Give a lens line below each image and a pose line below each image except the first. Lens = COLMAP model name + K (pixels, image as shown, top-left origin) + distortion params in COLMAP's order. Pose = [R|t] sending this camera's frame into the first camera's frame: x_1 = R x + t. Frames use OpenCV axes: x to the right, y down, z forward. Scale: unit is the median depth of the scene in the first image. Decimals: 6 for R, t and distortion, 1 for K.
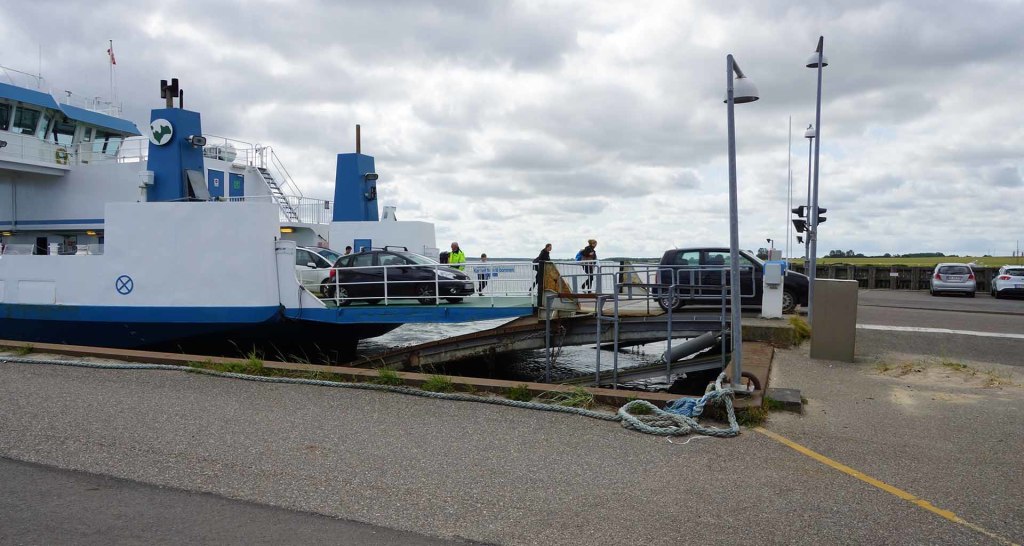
lens RADIAL K [[689.0, 0, 512.0], [0, 689.0, 273.0], [0, 0, 1]] dist [-0.004424, 0.001872]
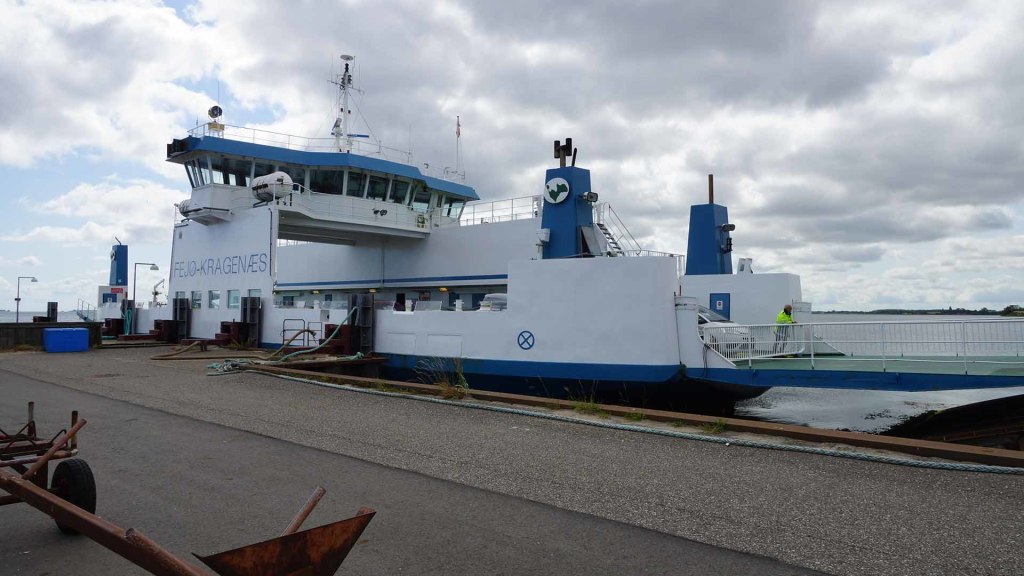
lens RADIAL K [[694.0, 0, 512.0], [0, 694.0, 288.0], [0, 0, 1]] dist [0.002069, 0.001999]
pose [[0.928009, -0.009264, -0.372442, -0.183641], [-0.011713, 0.998471, -0.054019, -0.003520], [0.372373, 0.054493, 0.926482, 0.024915]]
